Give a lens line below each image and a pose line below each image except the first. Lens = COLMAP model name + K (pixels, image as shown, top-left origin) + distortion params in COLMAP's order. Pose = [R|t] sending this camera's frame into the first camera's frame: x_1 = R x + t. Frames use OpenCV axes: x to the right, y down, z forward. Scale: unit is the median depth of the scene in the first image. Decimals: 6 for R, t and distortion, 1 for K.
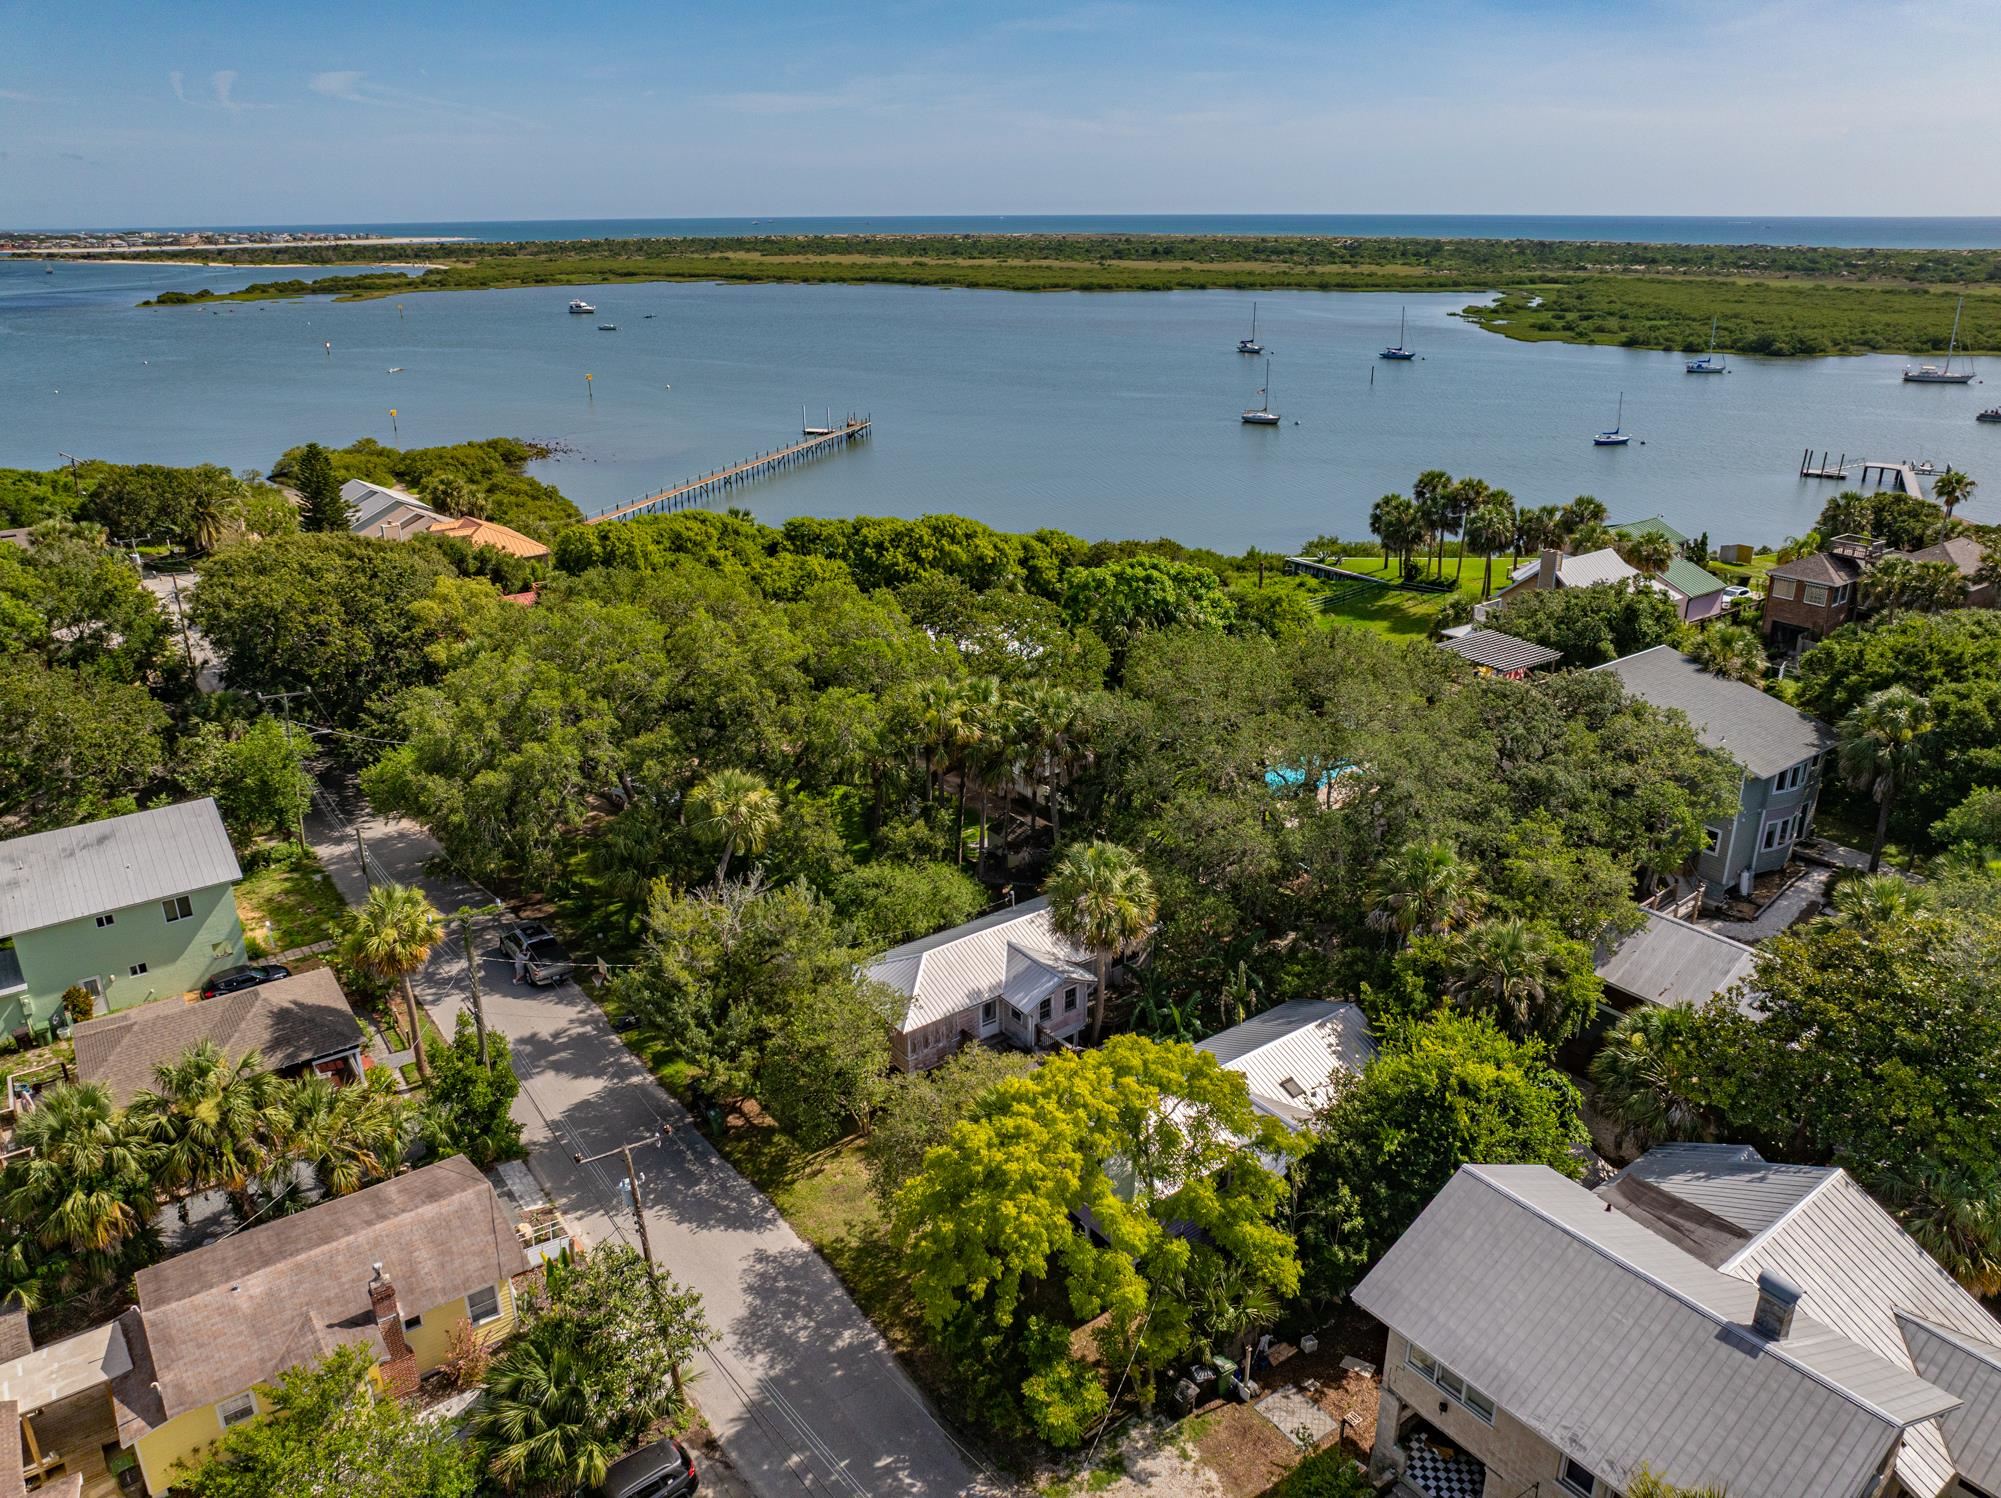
lens RADIAL K [[1404.8, 0, 1001.0], [0, 1404.8, 743.8], [0, 0, 1]] dist [-0.032123, -0.004919]
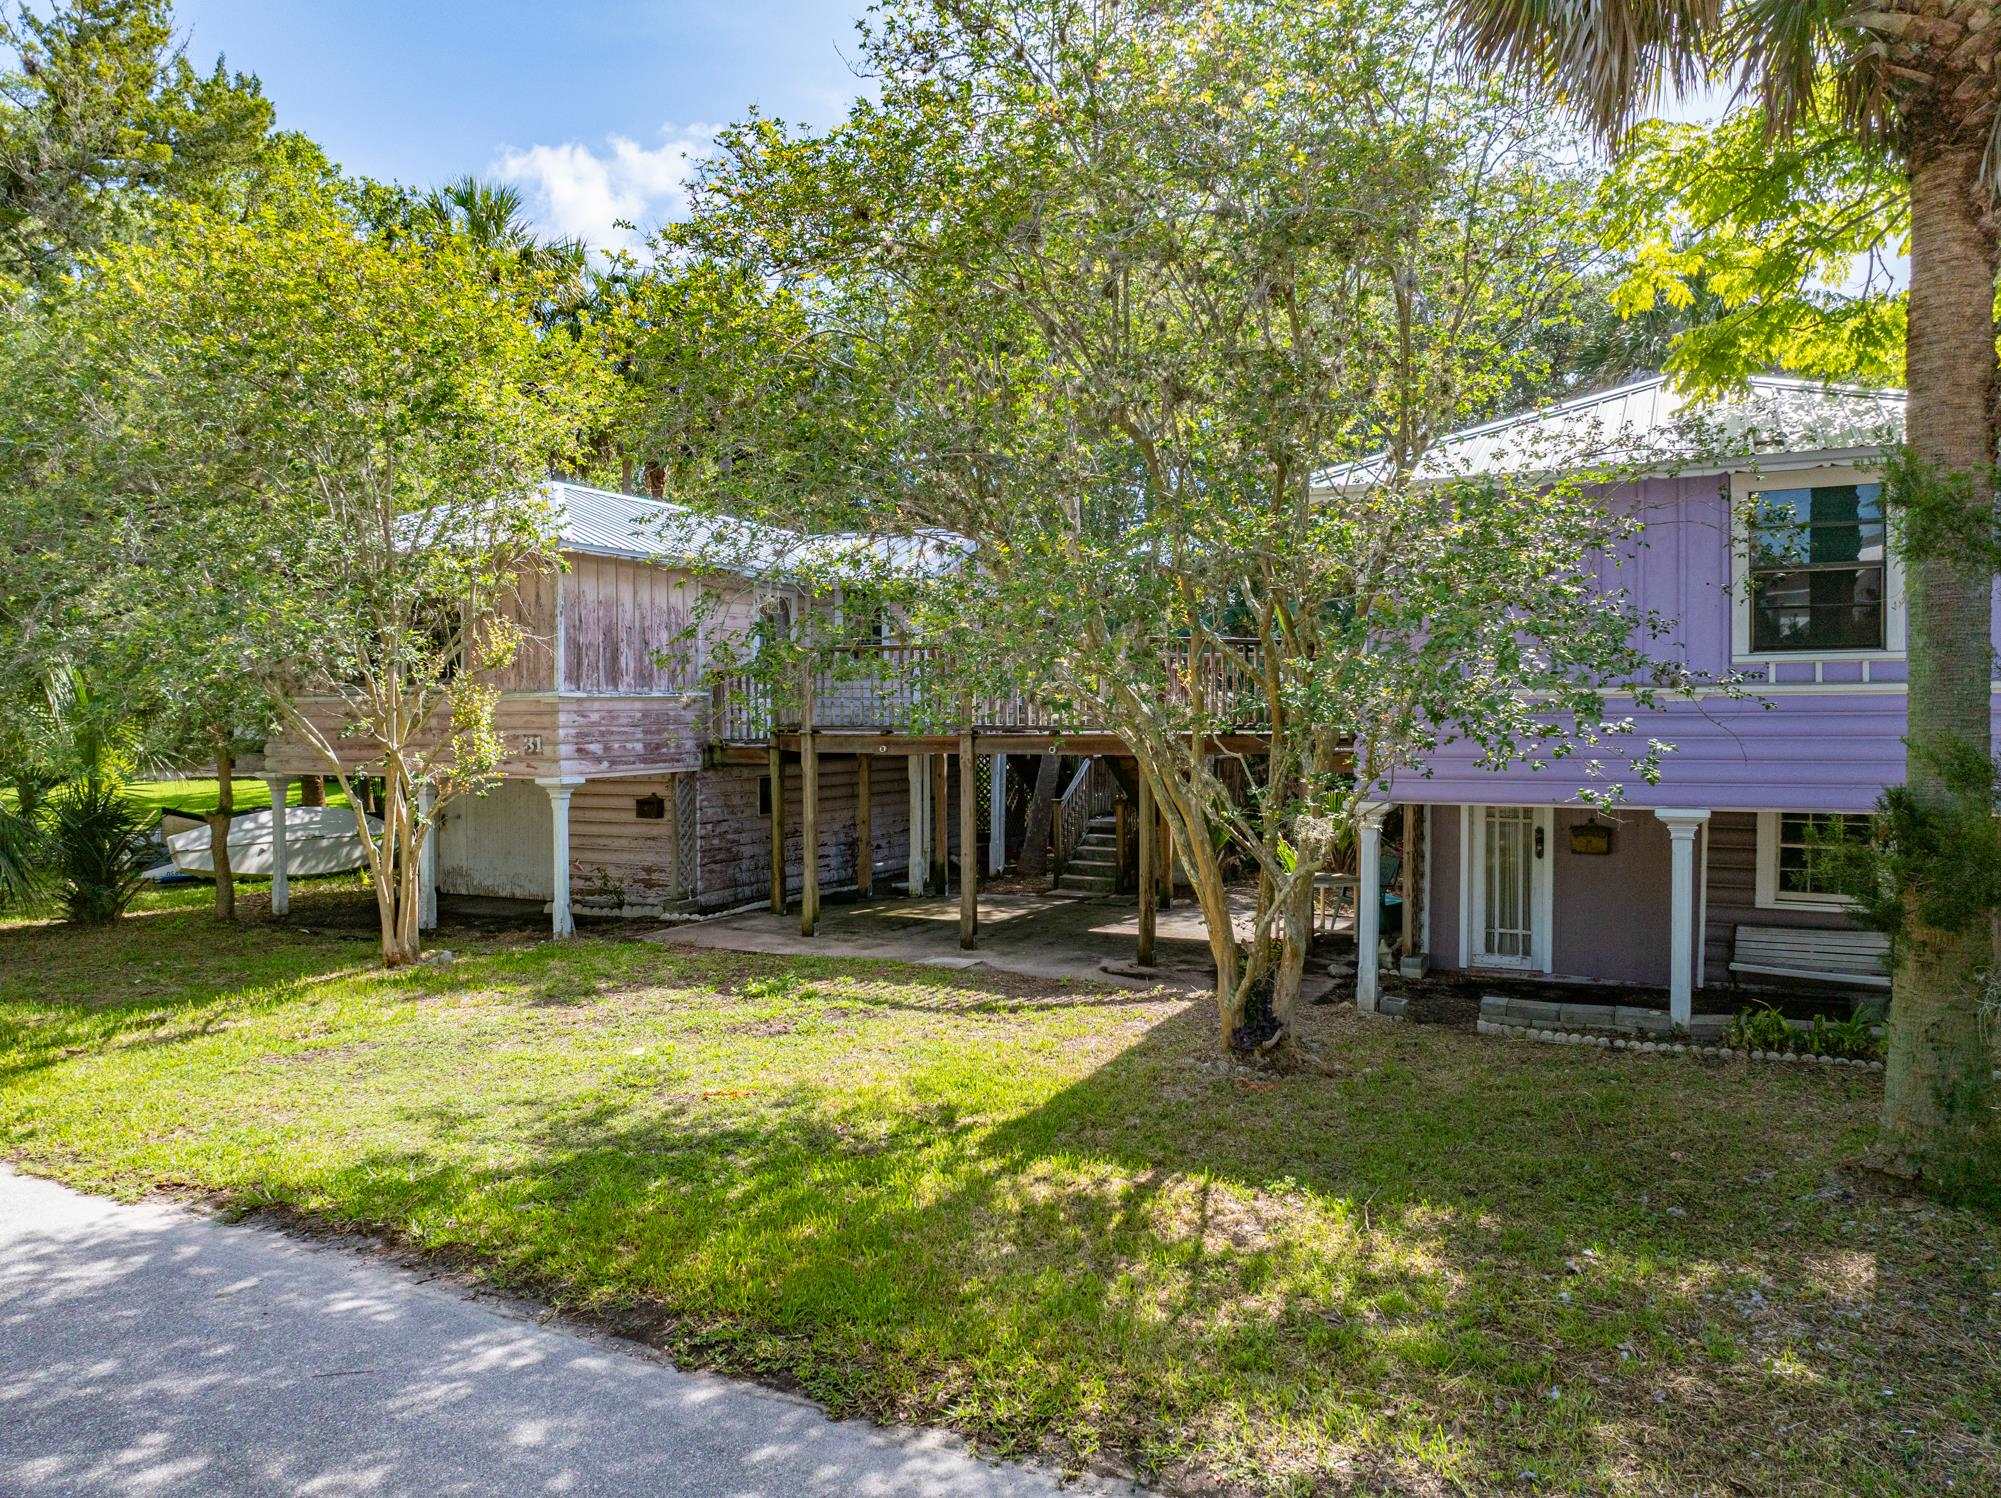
lens RADIAL K [[1404.8, 0, 1001.0], [0, 1404.8, 743.8], [0, 0, 1]] dist [-0.032123, -0.004919]
pose [[0.898444, -0.002425, 0.439081, -0.030051], [0.152599, 0.939377, -0.307058, 0.089971], [-0.411718, 0.342878, 0.844348, 0.202613]]
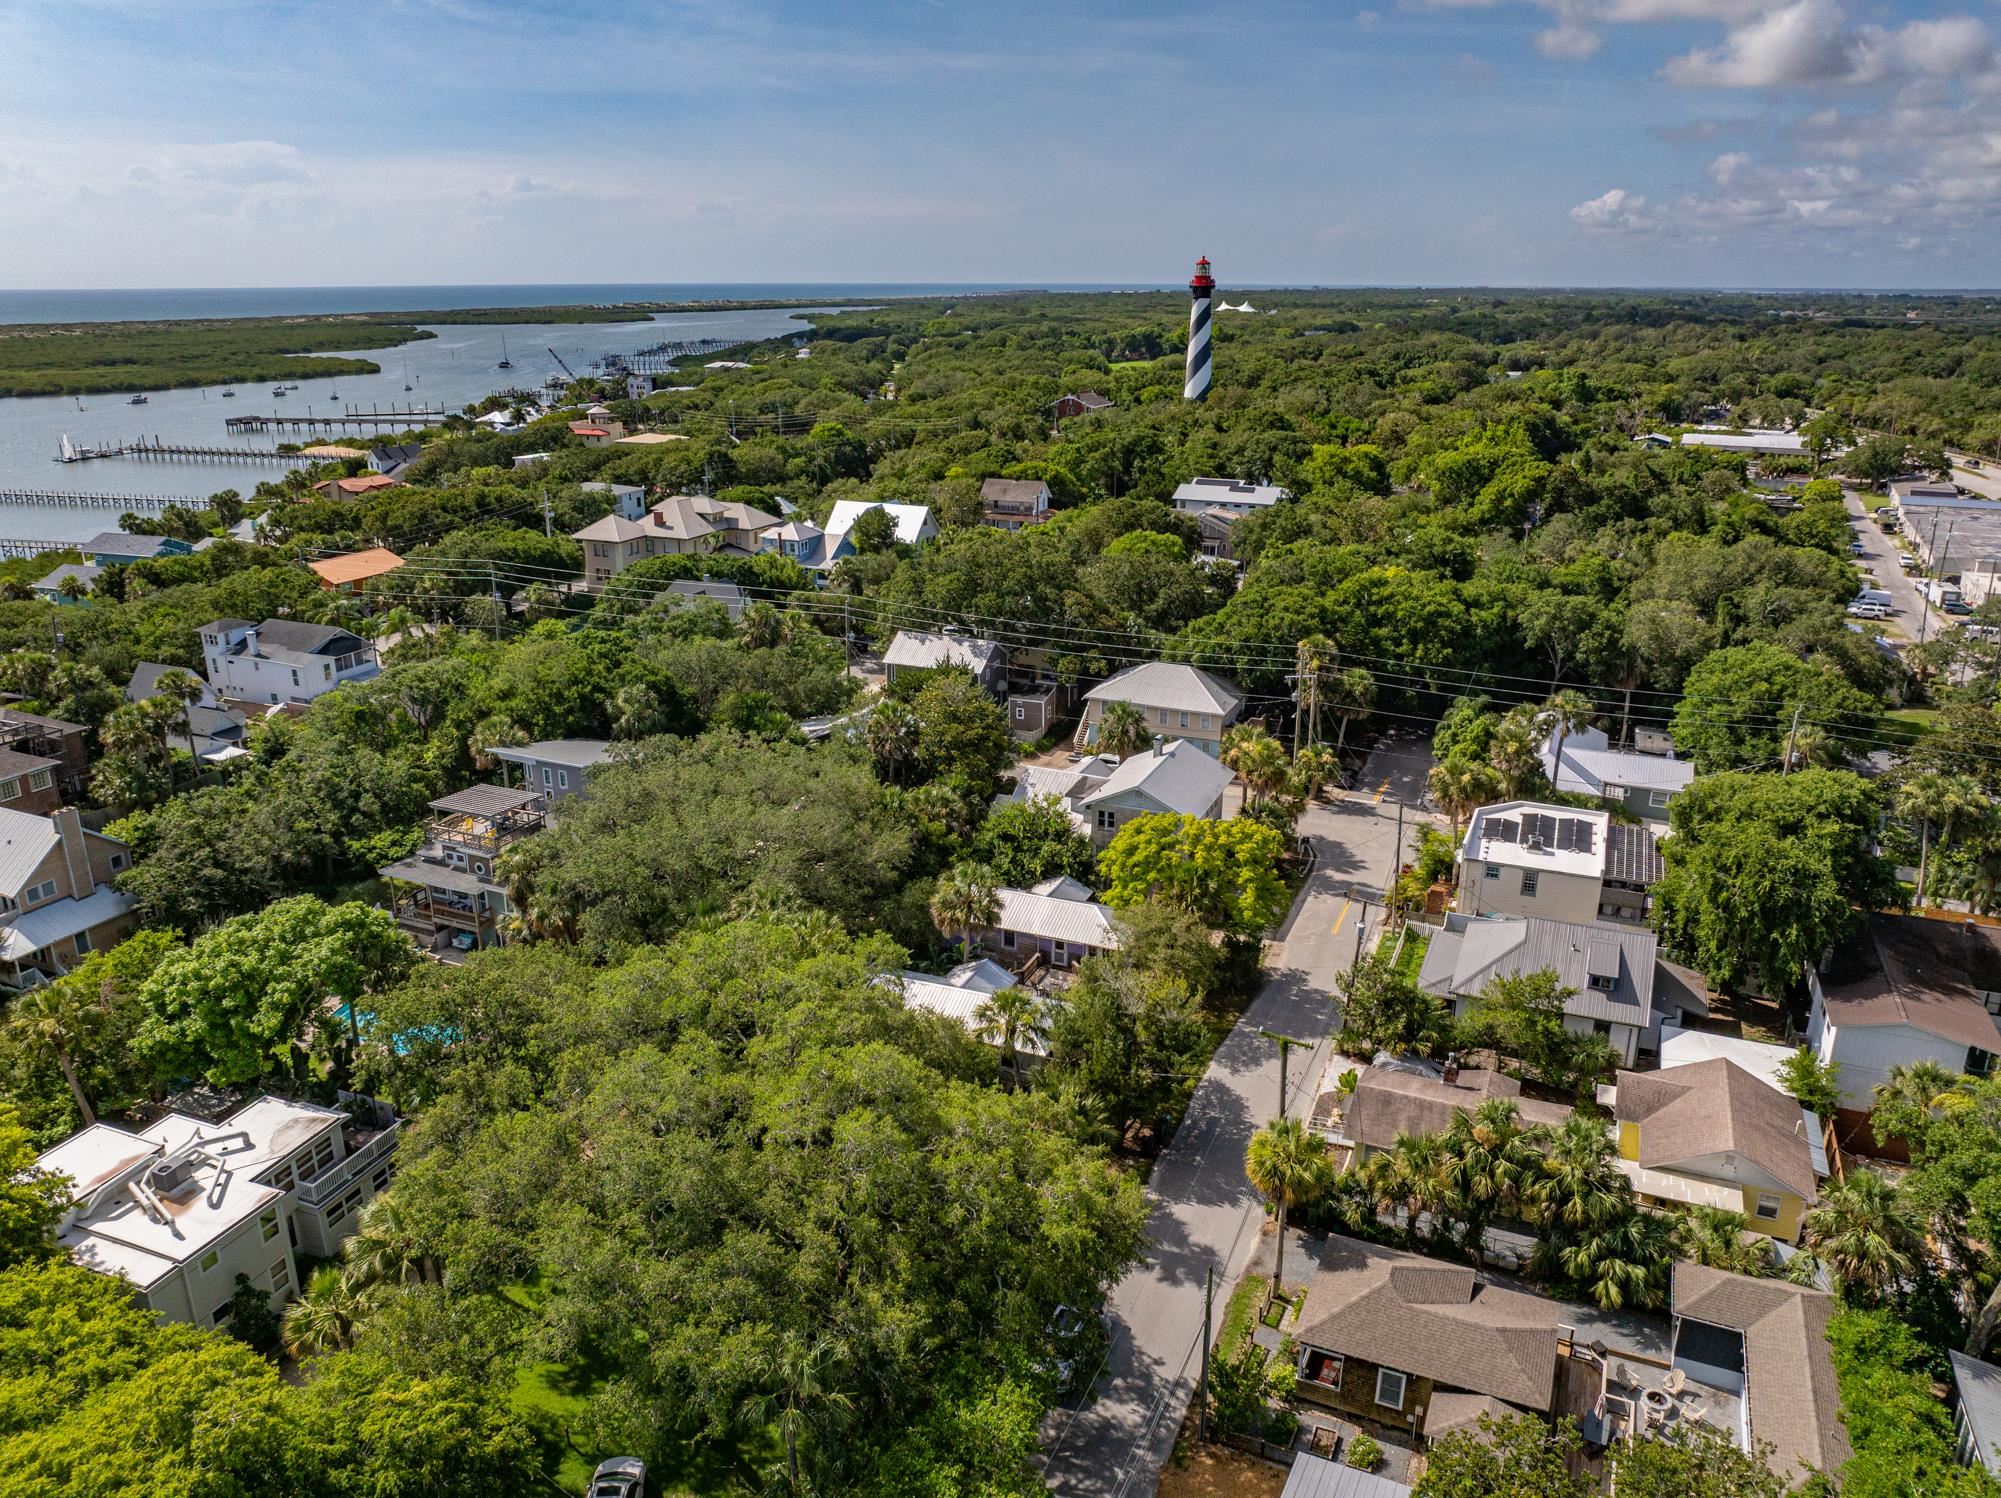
lens RADIAL K [[1402.4, 0, 1000.5], [0, 1402.4, 749.0], [0, 0, 1]] dist [-0.022041, -0.027094]
pose [[-0.496294, -0.268933, 0.825450, -0.312466], [0.305741, 0.835753, 0.456114, -0.191259], [-0.812536, 0.478740, -0.332555, 0.383669]]
